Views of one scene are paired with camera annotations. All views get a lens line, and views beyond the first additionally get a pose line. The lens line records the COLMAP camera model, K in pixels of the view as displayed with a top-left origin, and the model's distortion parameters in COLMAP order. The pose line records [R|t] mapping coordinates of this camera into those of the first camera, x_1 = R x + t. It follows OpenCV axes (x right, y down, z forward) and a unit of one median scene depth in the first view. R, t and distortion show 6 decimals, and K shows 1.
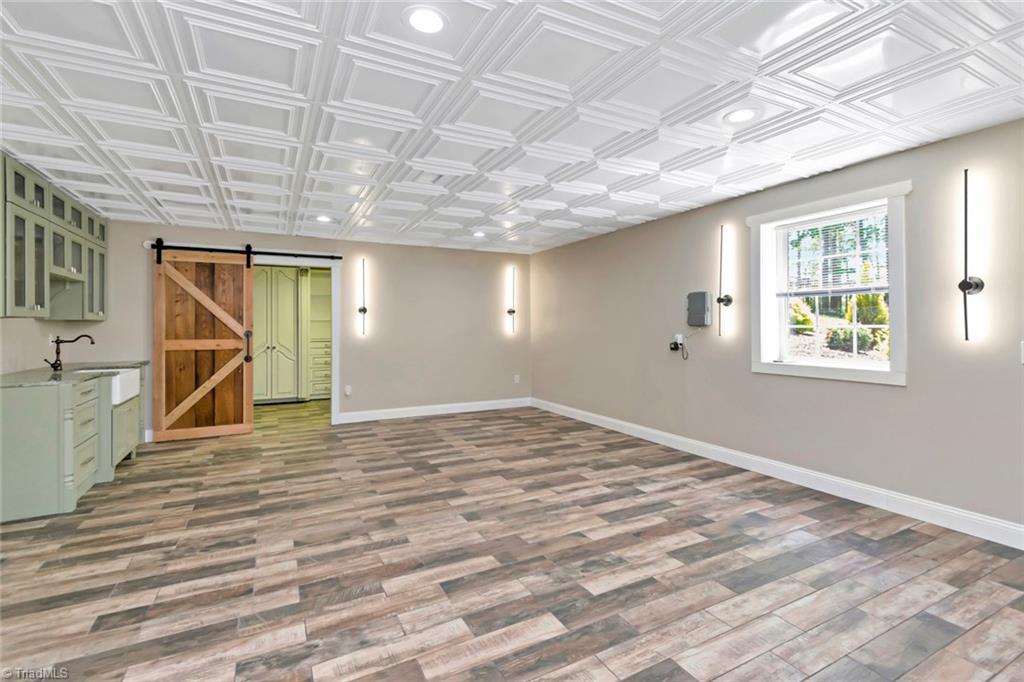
lens RADIAL K [[466.5, 0, 517.1], [0, 466.5, 333.0], [0, 0, 1]] dist [0.000841, -0.000089]
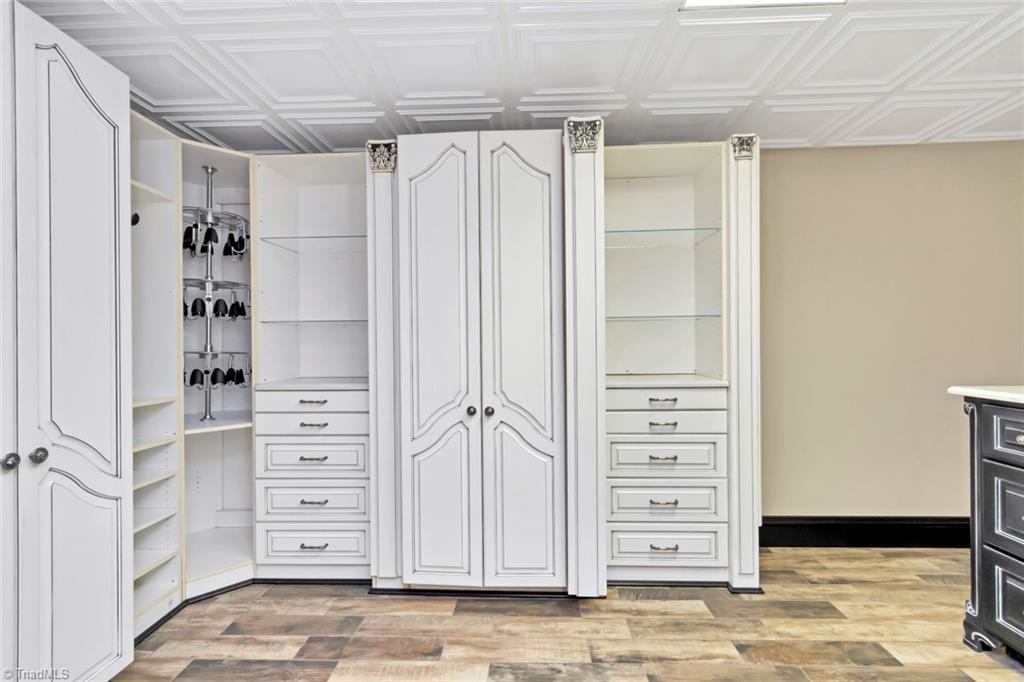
lens RADIAL K [[466.5, 0, 508.3], [0, 466.5, 345.4], [0, 0, 1]] dist [0.000841, -0.000089]
pose [[0.875619, -0.011815, -0.482859, -0.361230], [0.007531, 0.999913, -0.010810, -0.005140], [0.482944, 0.005829, 0.875632, 0.732216]]
